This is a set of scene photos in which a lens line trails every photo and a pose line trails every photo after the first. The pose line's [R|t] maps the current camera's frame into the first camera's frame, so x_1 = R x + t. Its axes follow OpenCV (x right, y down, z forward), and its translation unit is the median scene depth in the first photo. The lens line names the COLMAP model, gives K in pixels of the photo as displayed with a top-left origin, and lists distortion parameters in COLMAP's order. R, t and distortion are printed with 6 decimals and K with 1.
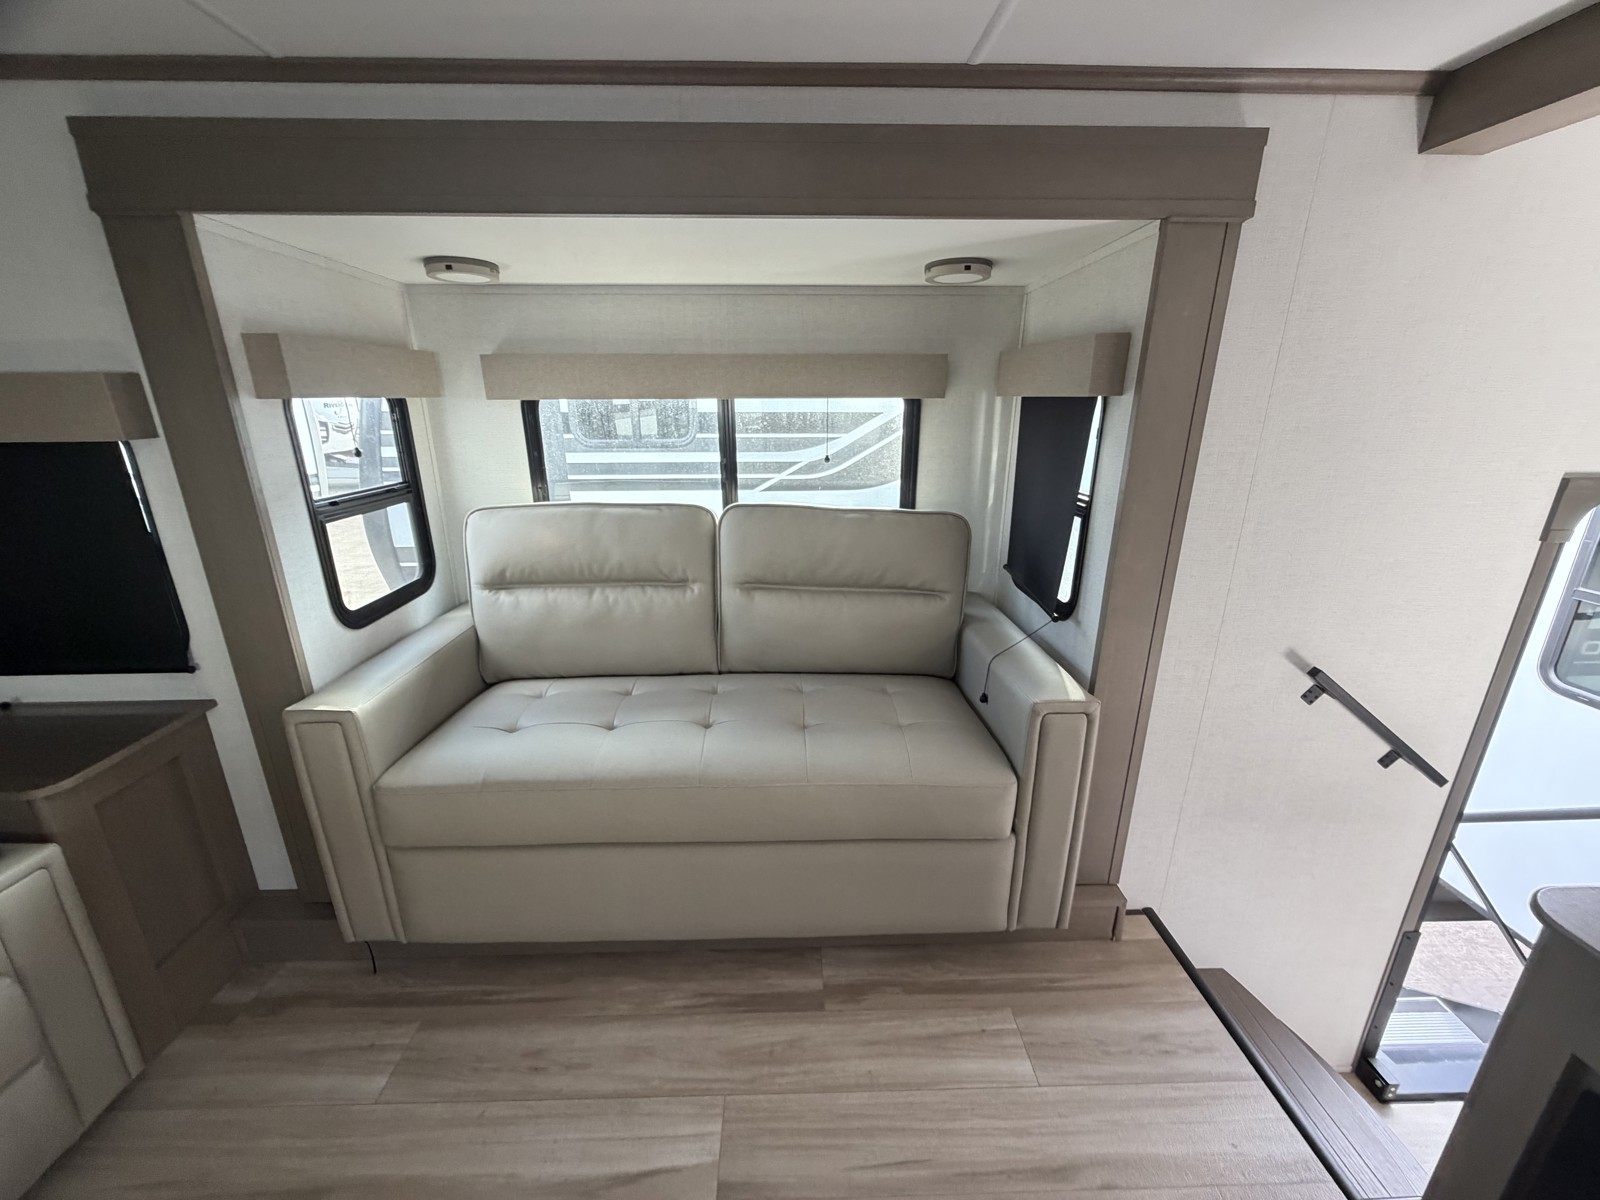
lens RADIAL K [[642.8, 0, 800.9], [0, 642.8, 601.7], [0, 0, 1]] dist [0.000610, 0.000086]
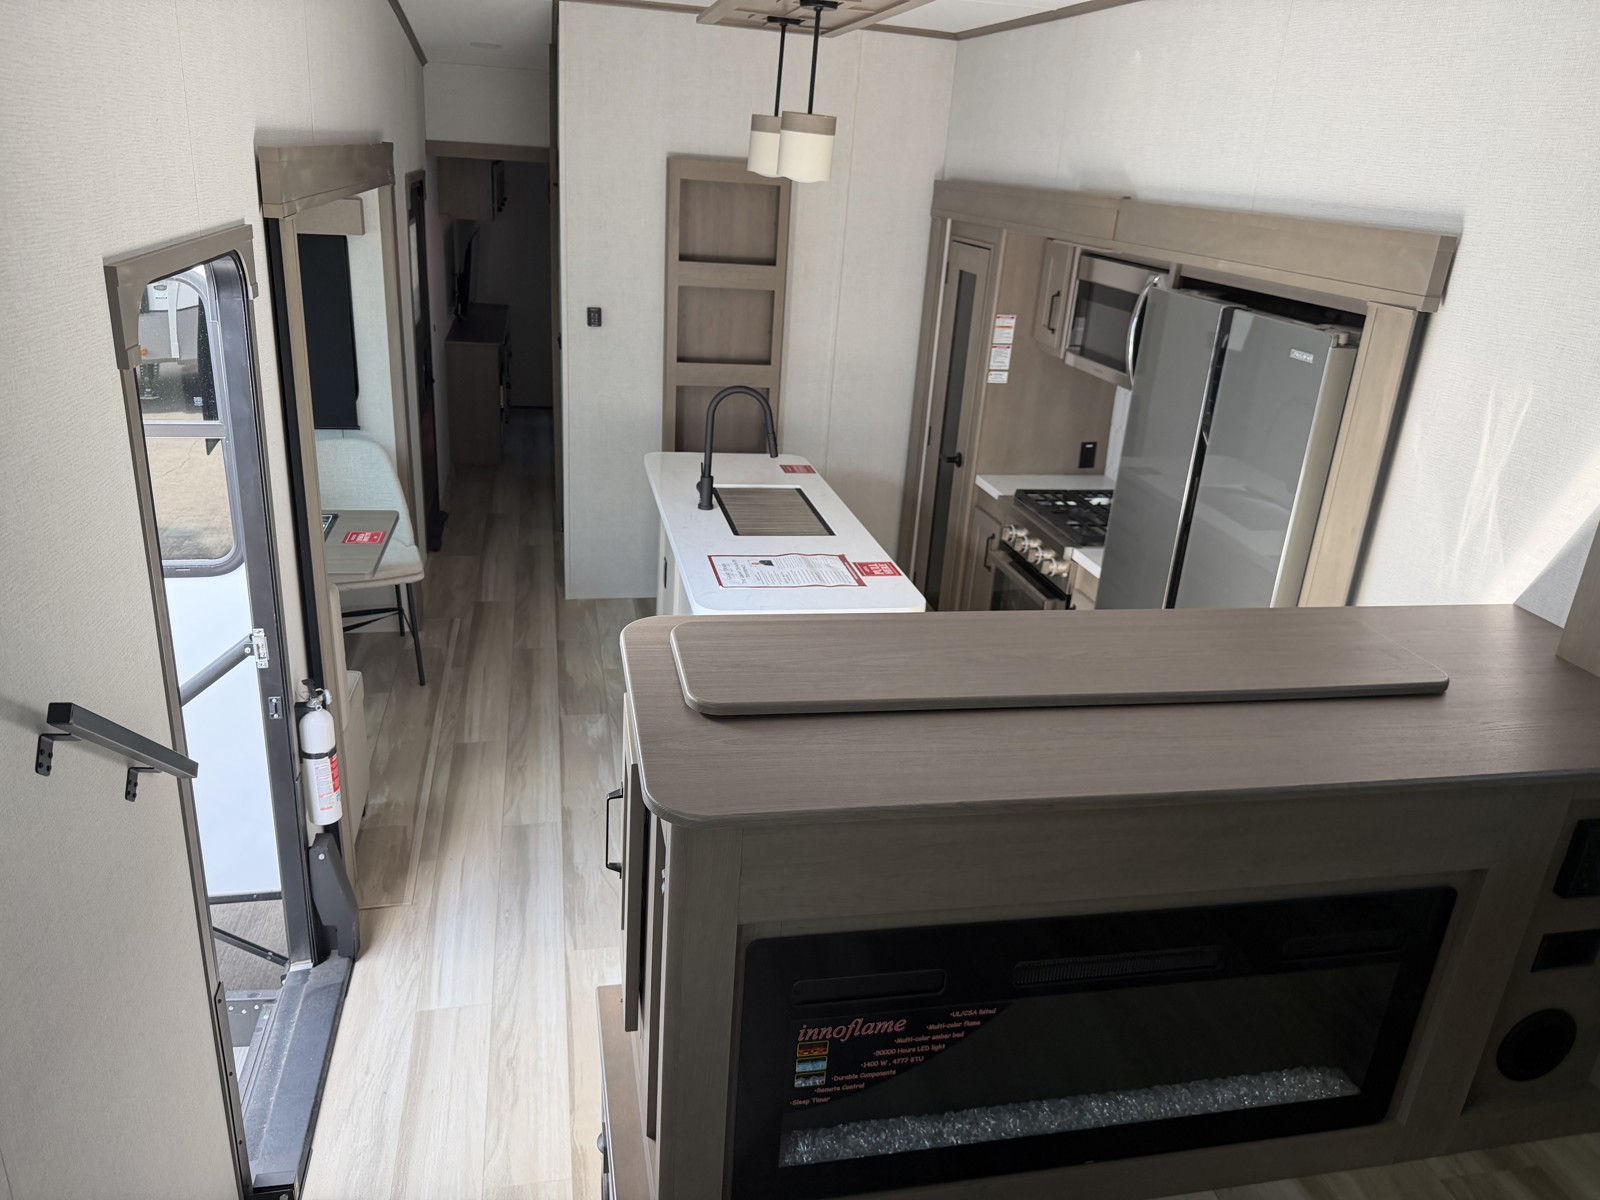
lens RADIAL K [[1122.5, 0, 805.7], [0, 1122.5, 590.5], [0, 0, 1]] dist [0.132613, -0.266241]
pose [[-0.188287, -0.361238, 0.913266, -0.051291], [0.236021, 0.886003, 0.399114, -0.170937], [-0.953332, 0.290698, -0.081563, 0.479269]]
